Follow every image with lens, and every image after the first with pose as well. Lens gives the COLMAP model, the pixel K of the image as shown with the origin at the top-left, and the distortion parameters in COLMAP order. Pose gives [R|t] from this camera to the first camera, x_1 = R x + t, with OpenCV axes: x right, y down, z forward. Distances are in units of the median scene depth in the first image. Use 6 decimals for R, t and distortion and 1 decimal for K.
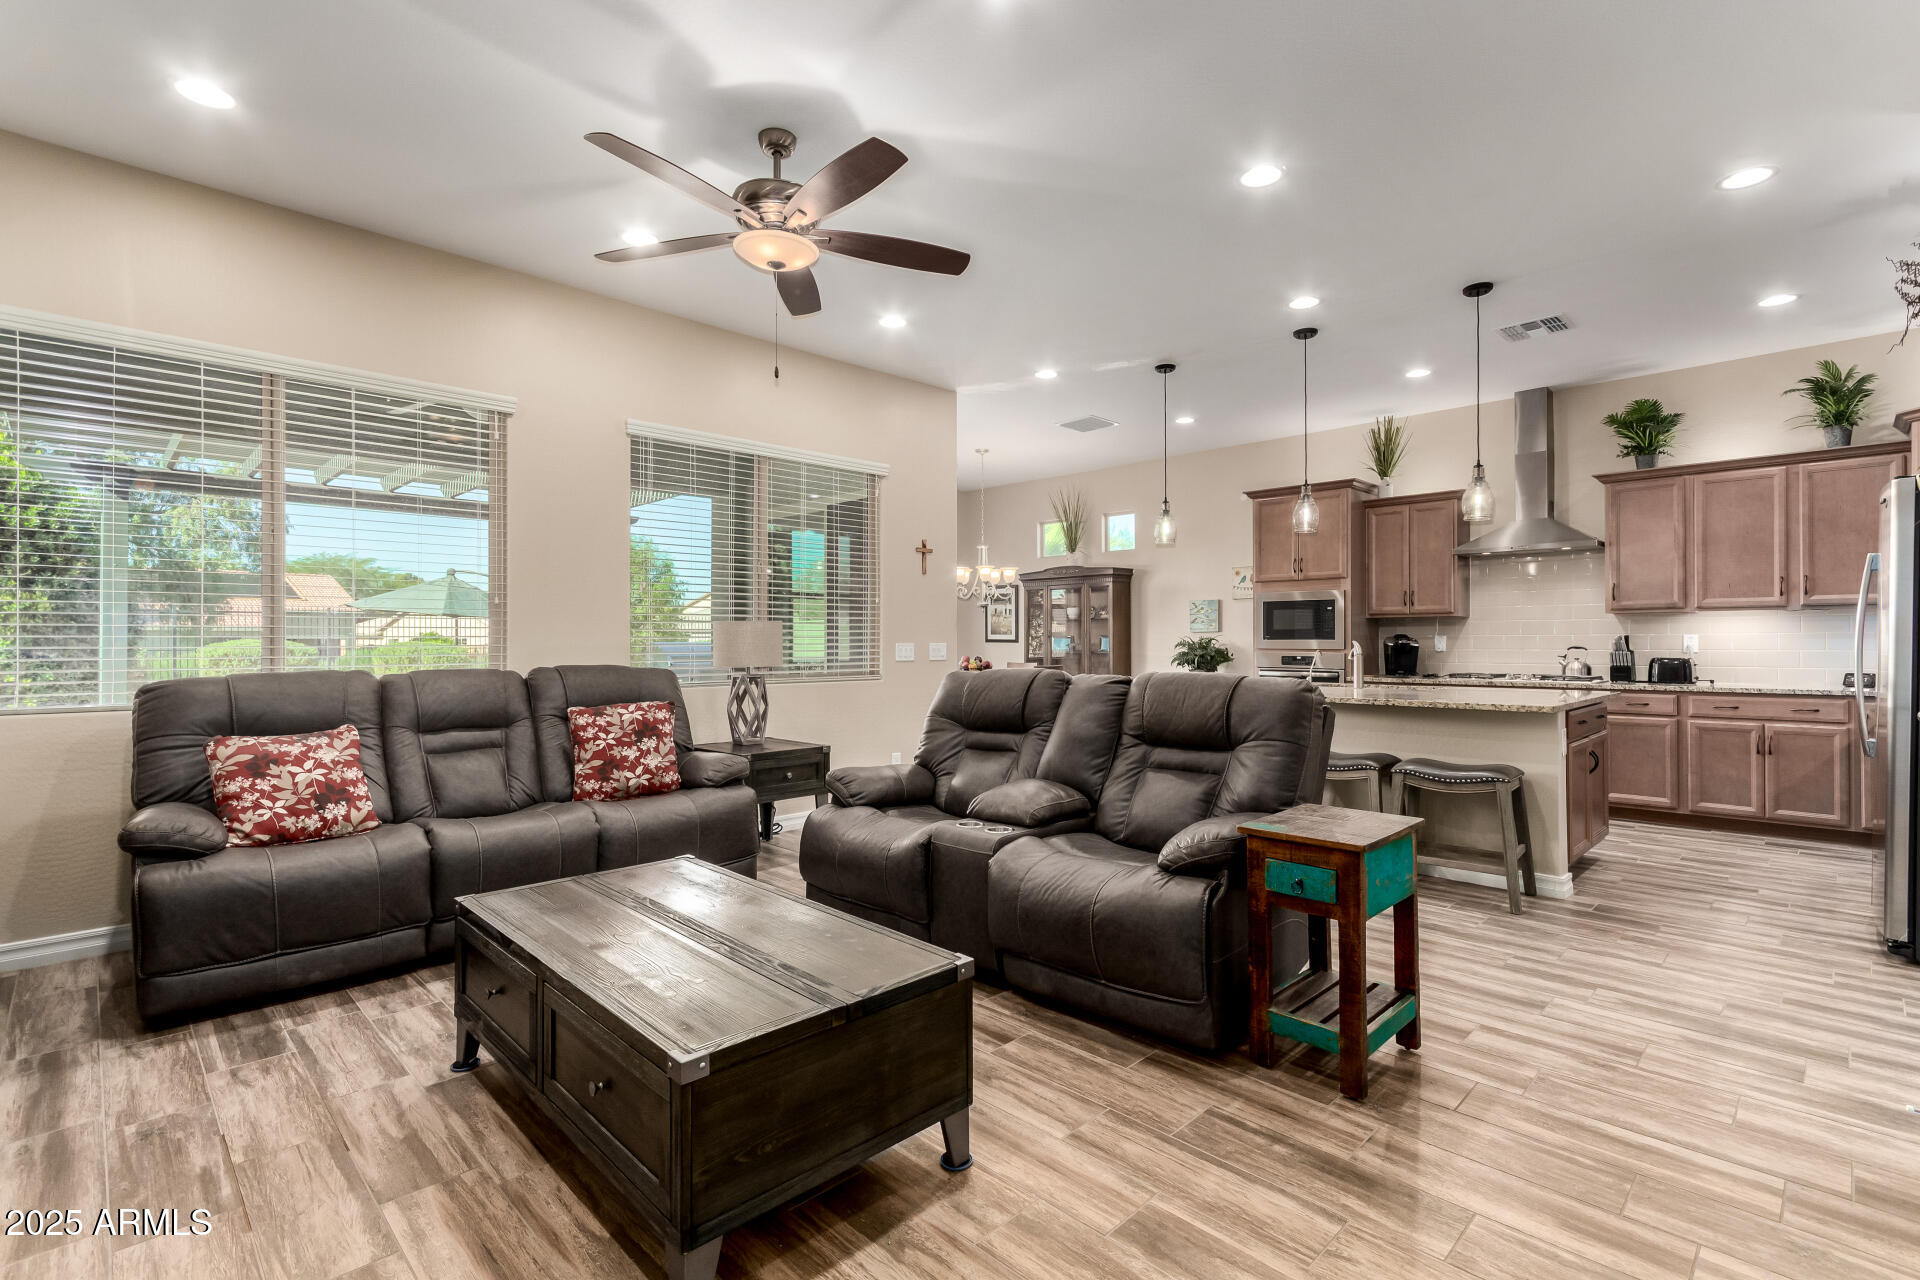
lens RADIAL K [[892.6, 0, 960.0], [0, 892.6, 640.0], [0, 0, 1]] dist [-0.000272, -0.000517]
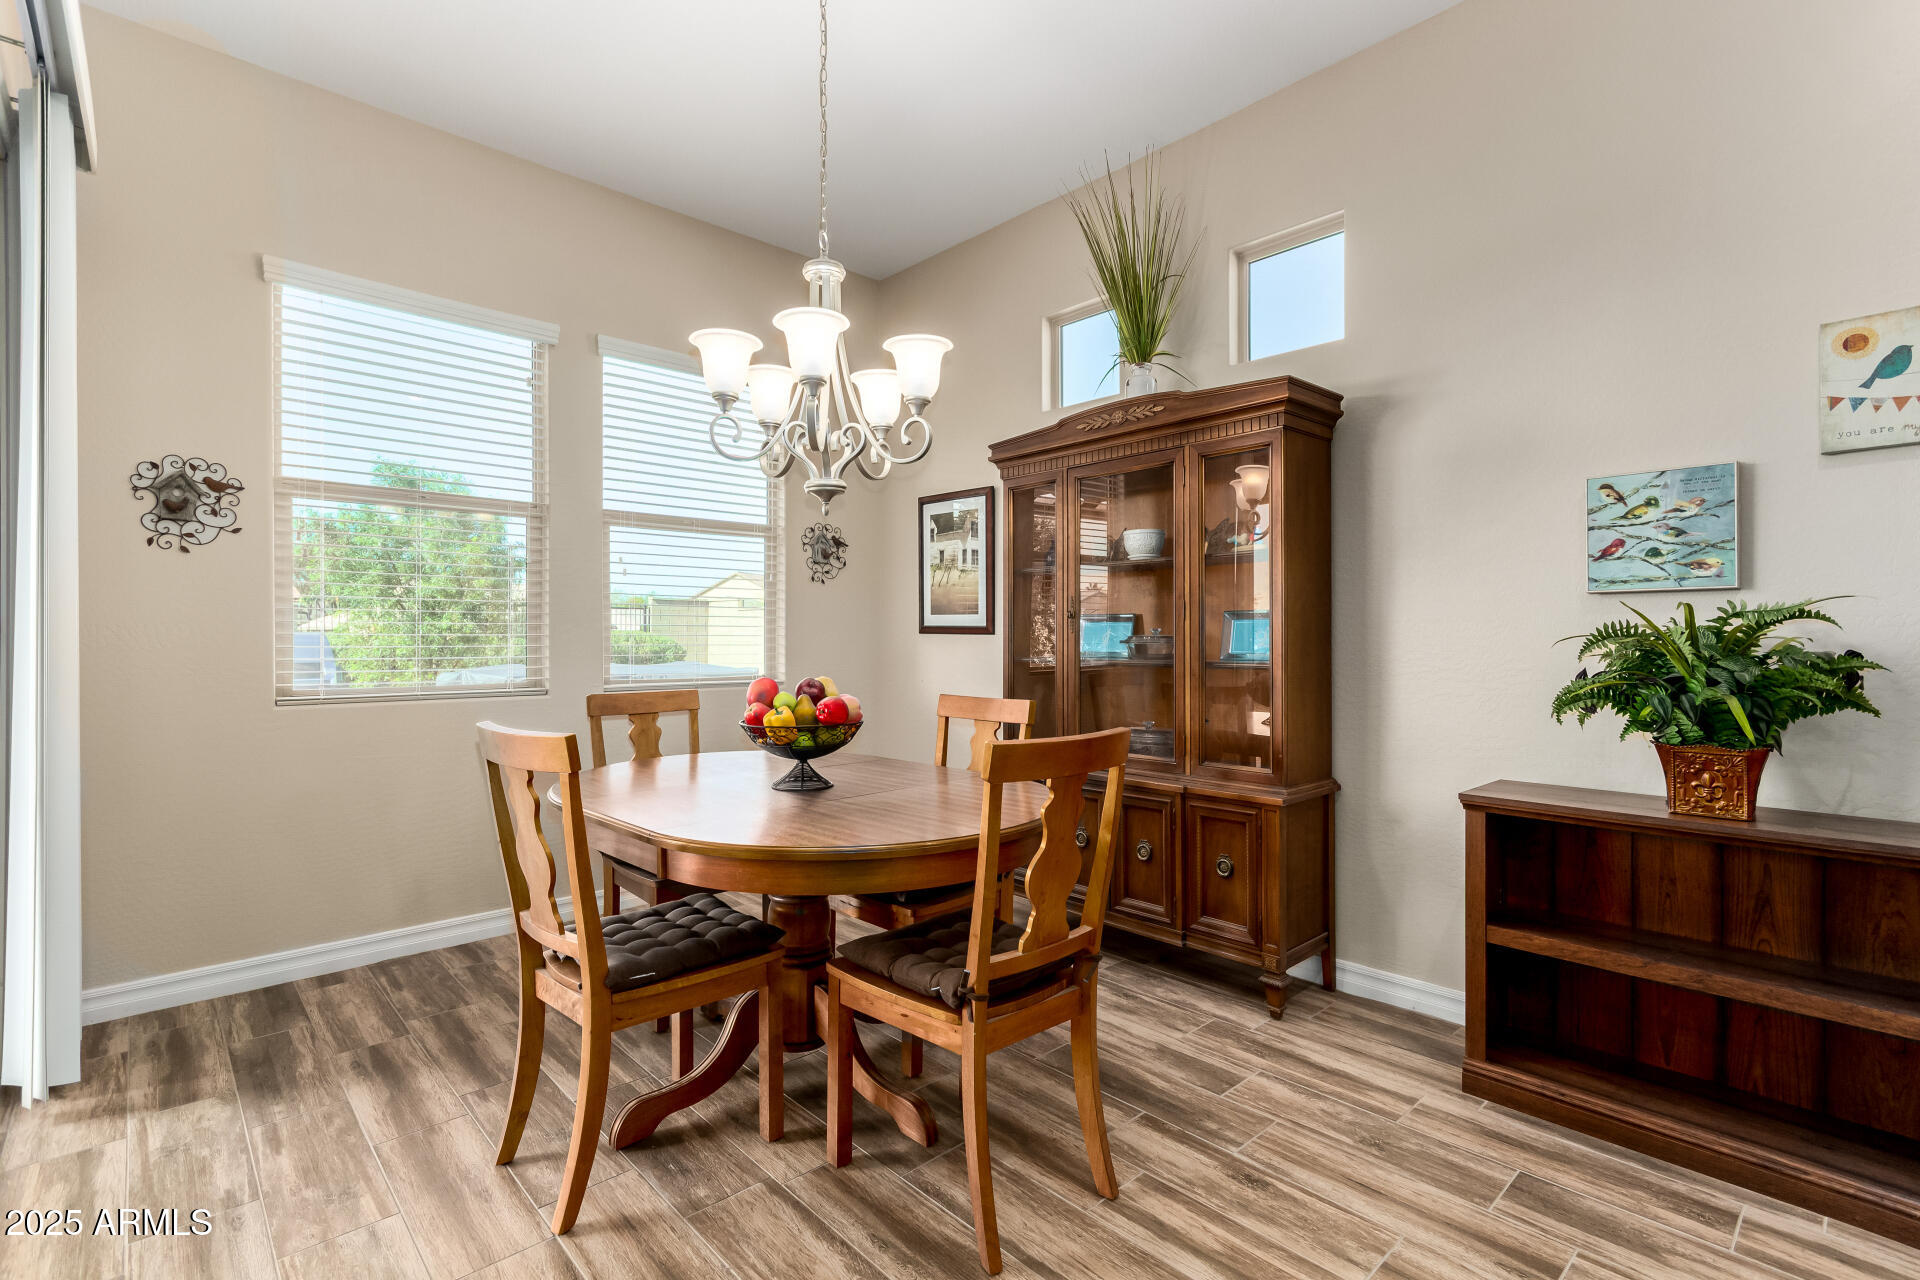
lens RADIAL K [[892.6, 0, 960.0], [0, 892.6, 640.0], [0, 0, 1]] dist [-0.000272, -0.000517]
pose [[0.999420, 0.000194, -0.034039, 0.109268], [-0.000062, 0.999992, 0.003904, 0.006651], [0.034040, -0.003900, 0.999413, 1.049578]]
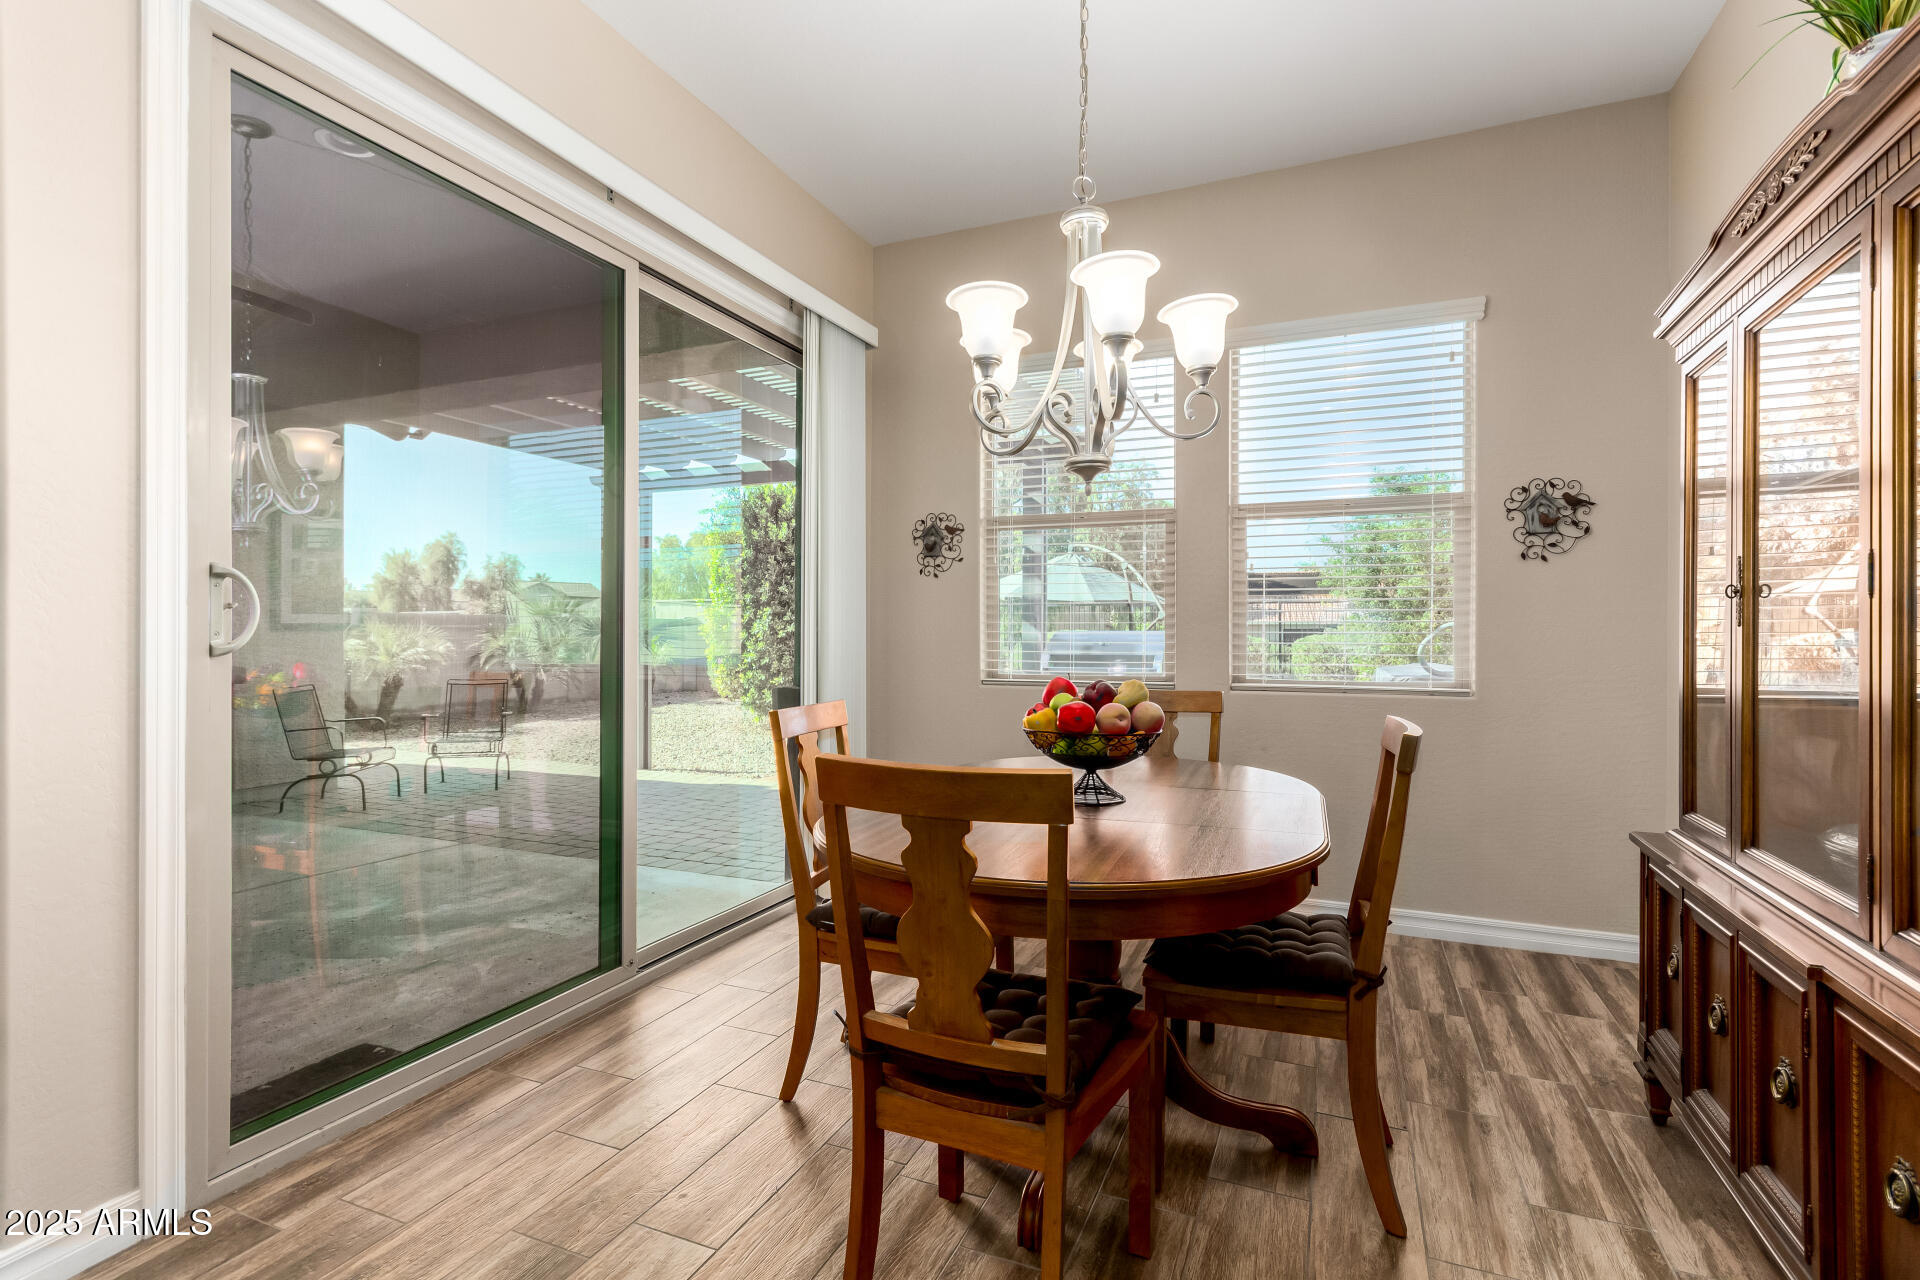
lens RADIAL K [[873.8, 0, 971.3], [0, 873.8, 641.0], [0, 0, 1]] dist [0.001874, -0.000059]
pose [[0.380001, 0.006997, -0.924959, 0.329009], [-0.000706, 0.999973, 0.007274, 0.007554], [0.924986, -0.002111, 0.379996, 1.264913]]
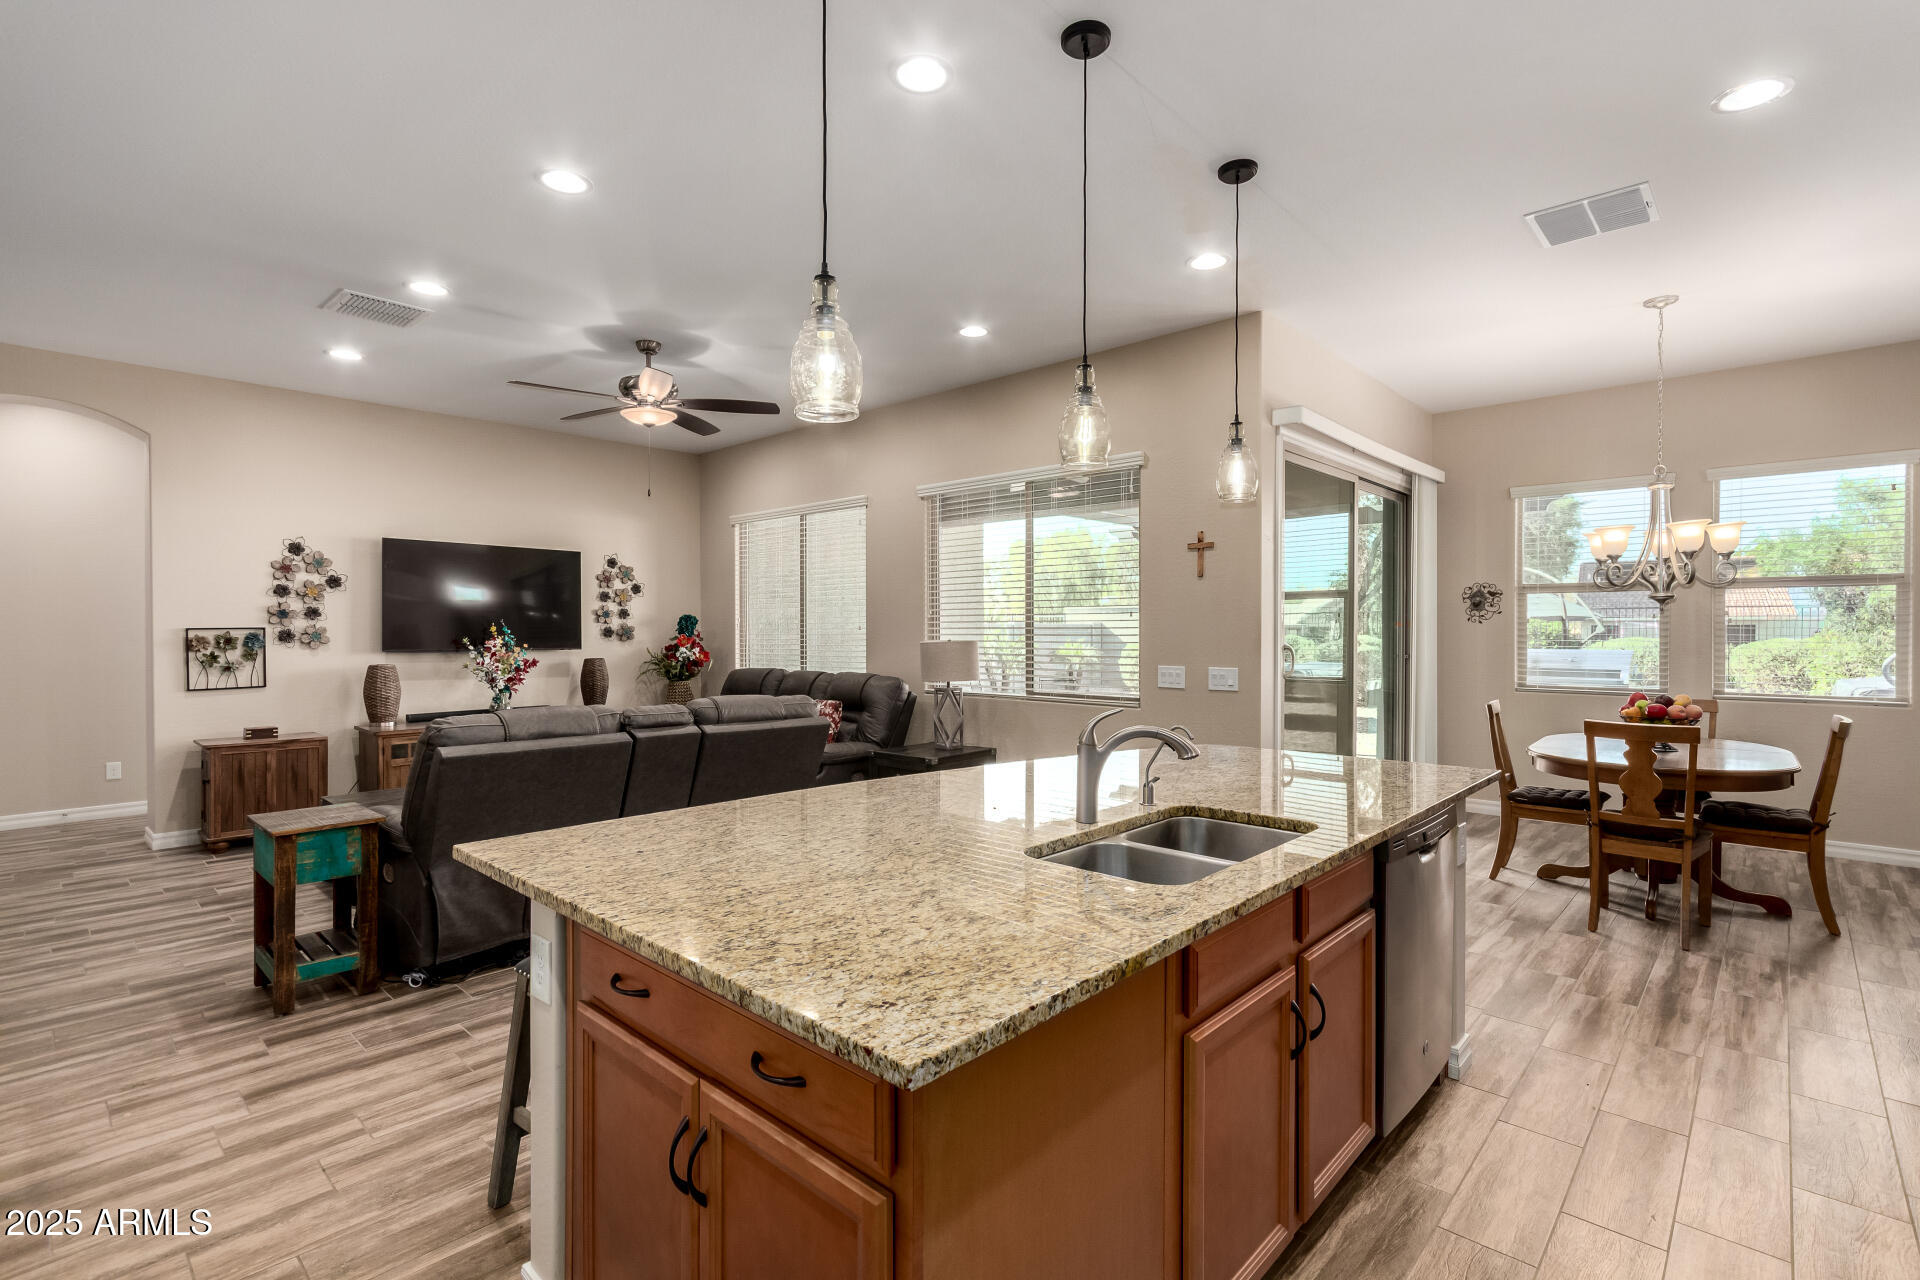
lens RADIAL K [[892.6, 0, 960.0], [0, 892.6, 640.0], [0, 0, 1]] dist [-0.000272, -0.000517]
pose [[0.041421, 0.013939, -0.999045, 0.762333], [0.002438, 0.999898, 0.014052, -0.033206], [0.999139, -0.003018, 0.041383, 0.812266]]
